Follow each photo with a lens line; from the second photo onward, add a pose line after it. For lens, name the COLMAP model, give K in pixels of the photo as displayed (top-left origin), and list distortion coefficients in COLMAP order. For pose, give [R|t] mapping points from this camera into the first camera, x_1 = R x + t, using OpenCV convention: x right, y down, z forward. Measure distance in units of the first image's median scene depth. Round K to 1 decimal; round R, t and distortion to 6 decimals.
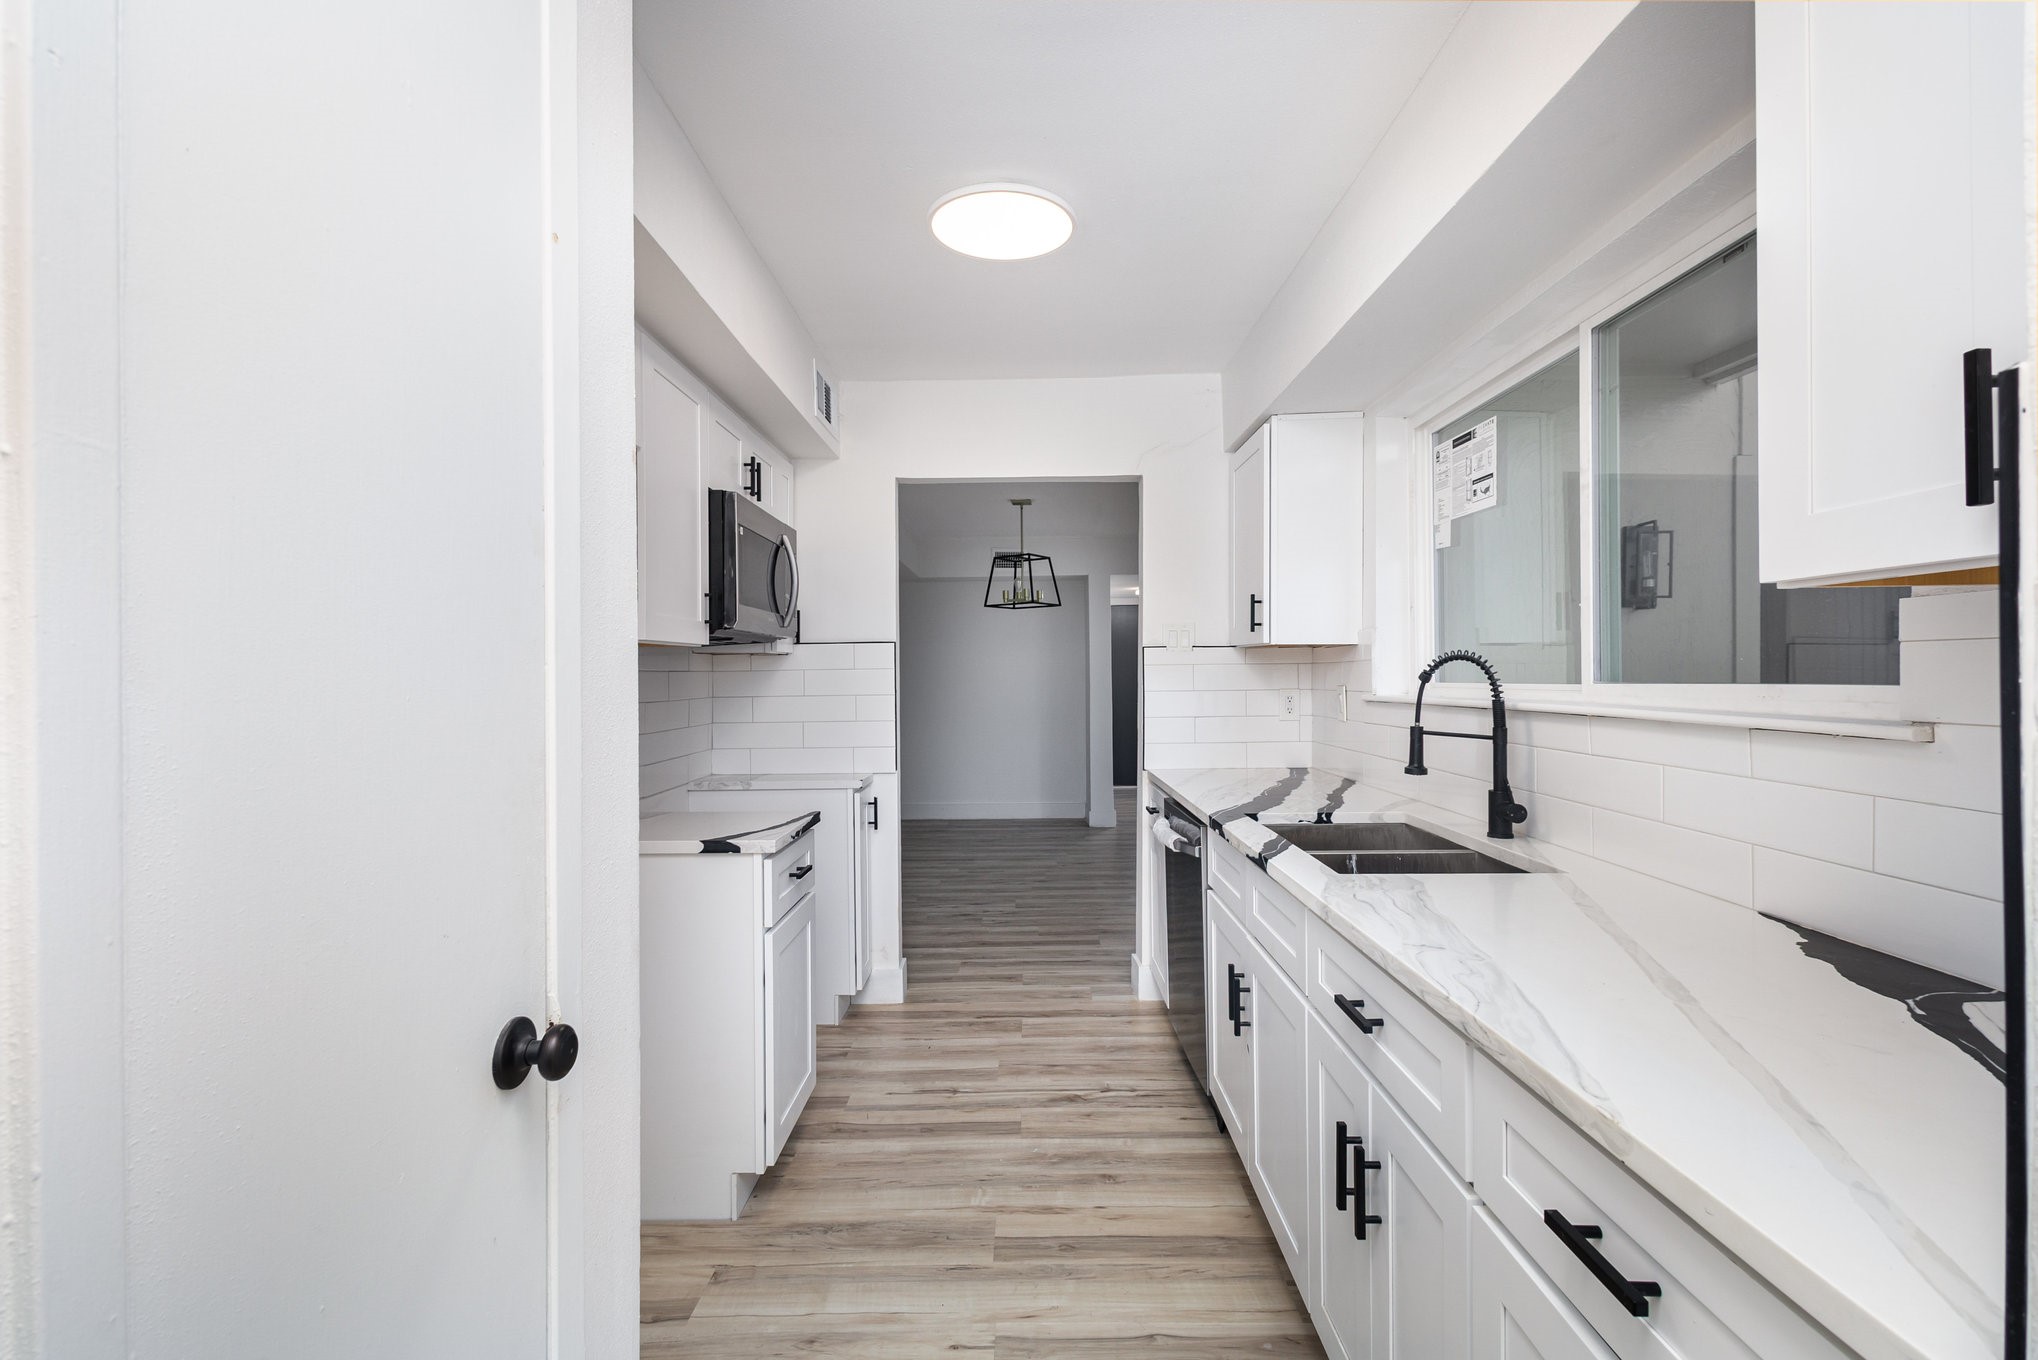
lens RADIAL K [[938.7, 0, 1021.0], [0, 938.7, 667.5], [0, 0, 1]] dist [0.013623, -0.006818]
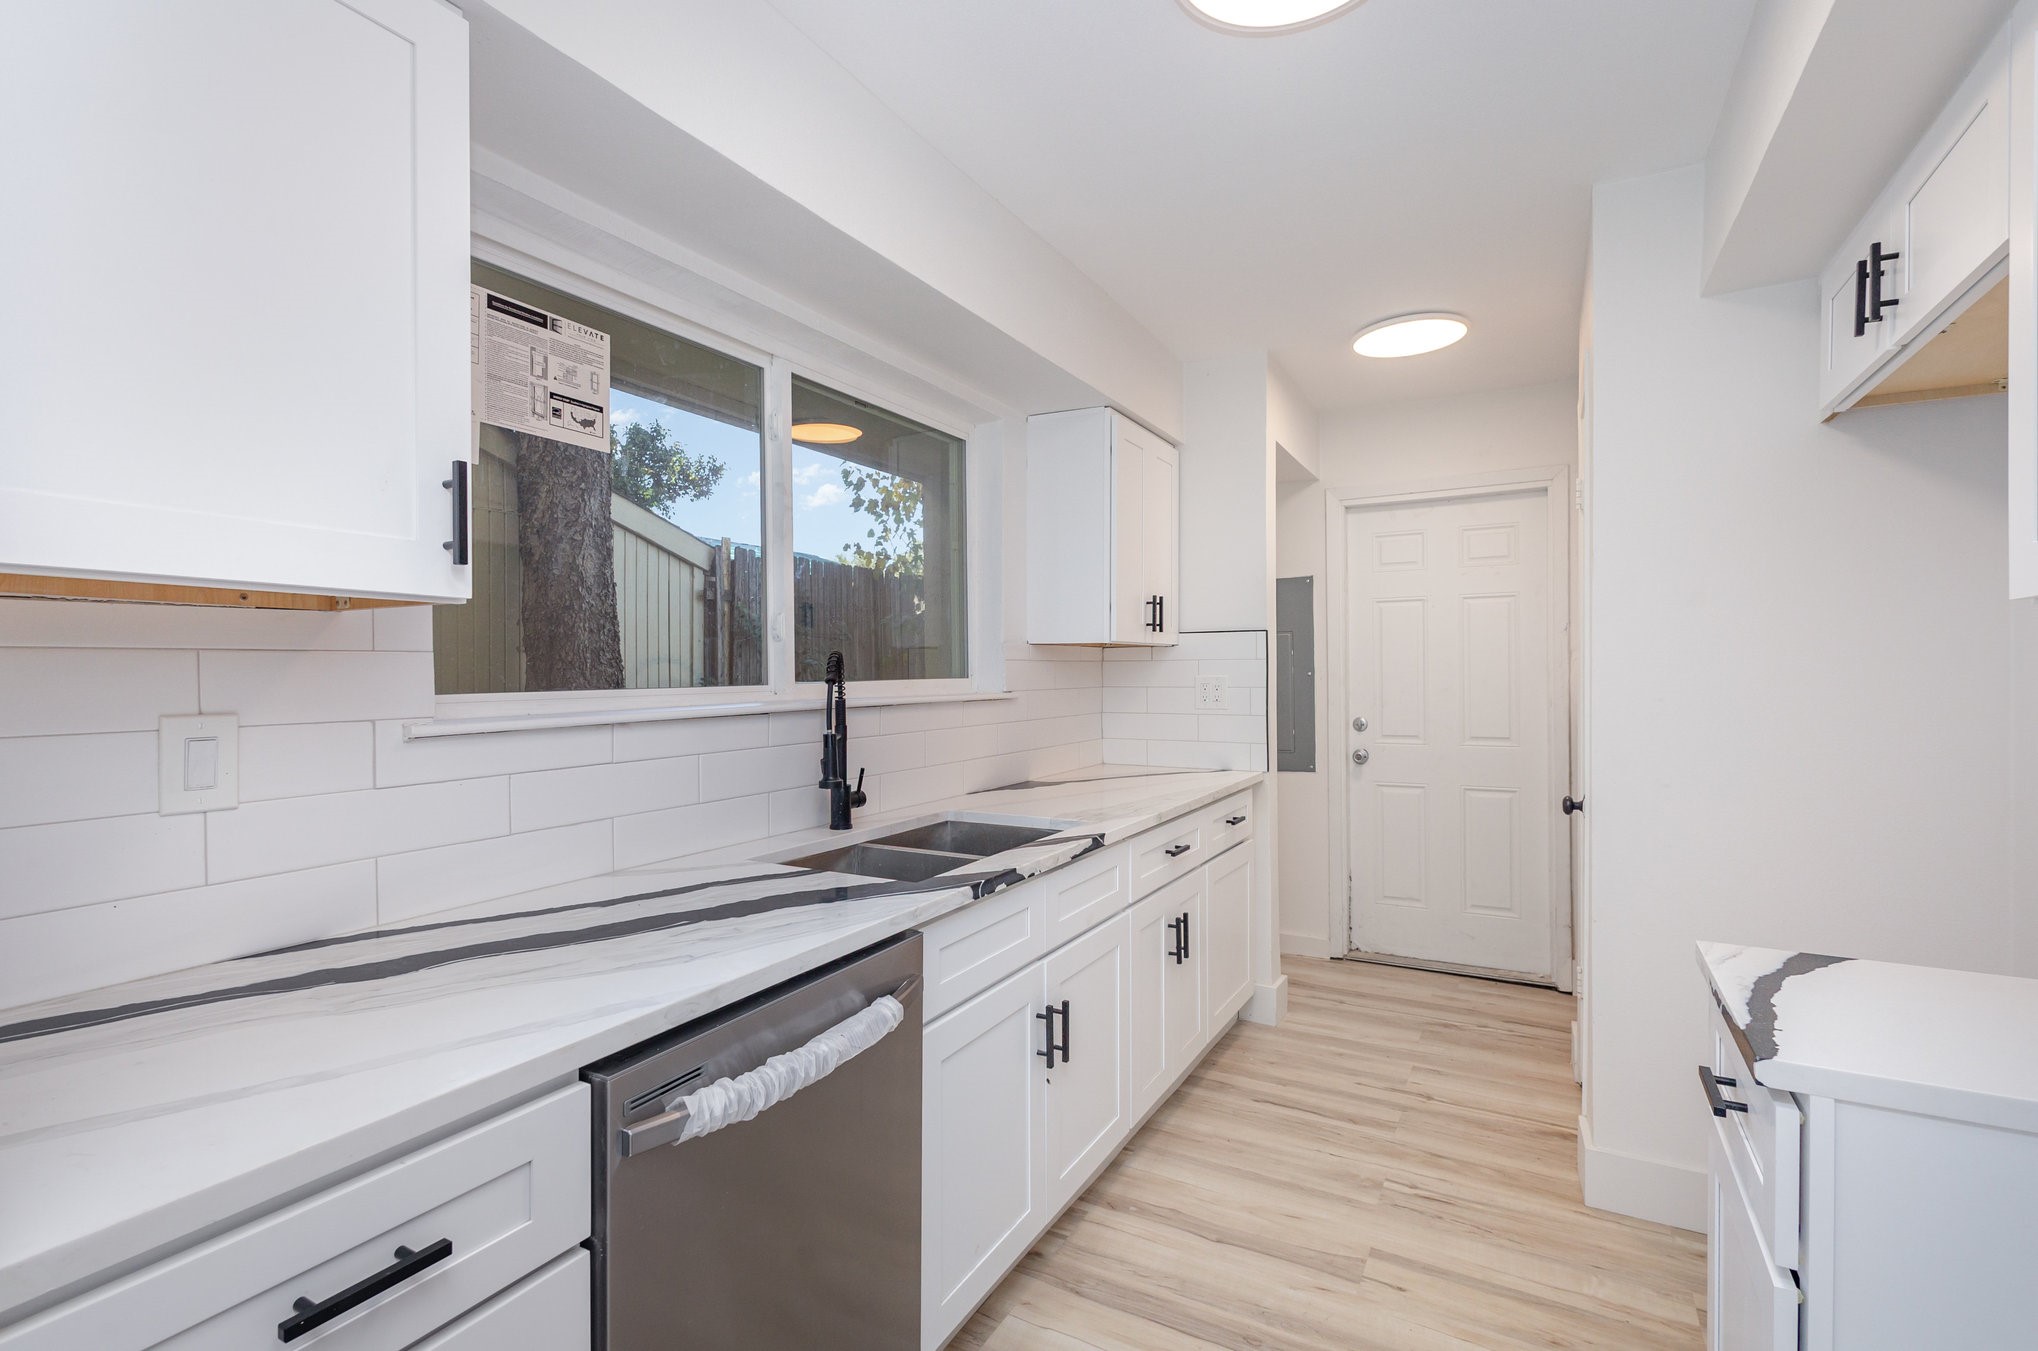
lens RADIAL K [[941.6, 0, 1022.5], [0, 941.6, 672.4], [0, 0, 1]] dist [0.006888, -0.000237]
pose [[-0.877876, 0.004042, 0.478871, -0.193826], [0.003896, 0.999992, -0.001299, 0.007024], [-0.478872, 0.000726, -0.877884, 1.974990]]
